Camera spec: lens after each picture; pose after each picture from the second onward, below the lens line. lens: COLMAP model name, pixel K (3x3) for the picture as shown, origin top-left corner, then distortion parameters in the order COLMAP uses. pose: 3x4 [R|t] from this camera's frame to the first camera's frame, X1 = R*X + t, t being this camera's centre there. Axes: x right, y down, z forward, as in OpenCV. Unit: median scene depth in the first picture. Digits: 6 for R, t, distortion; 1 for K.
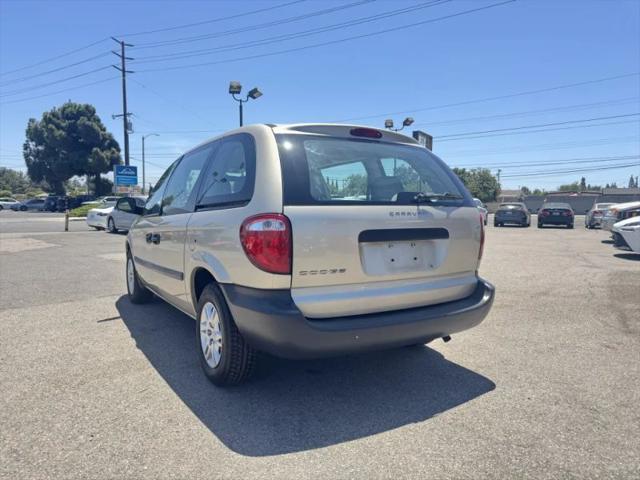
lens RADIAL K [[456.5, 0, 318.2], [0, 456.5, 233.3], [0, 0, 1]] dist [0.031919, -0.037321]
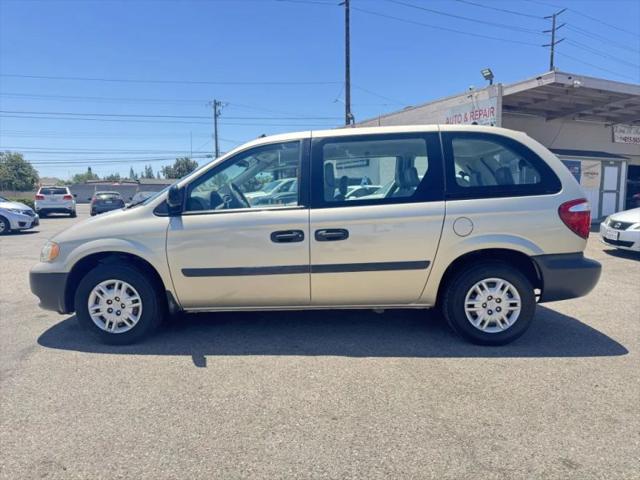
lens RADIAL K [[456.5, 0, 318.2], [0, 456.5, 233.3], [0, 0, 1]] dist [0.031919, -0.037321]
pose [[0.555010, -0.076725, 0.828297, -0.984184], [0.056922, 0.996906, 0.054202, -0.034122], [-0.829894, 0.017066, 0.557661, 0.495287]]
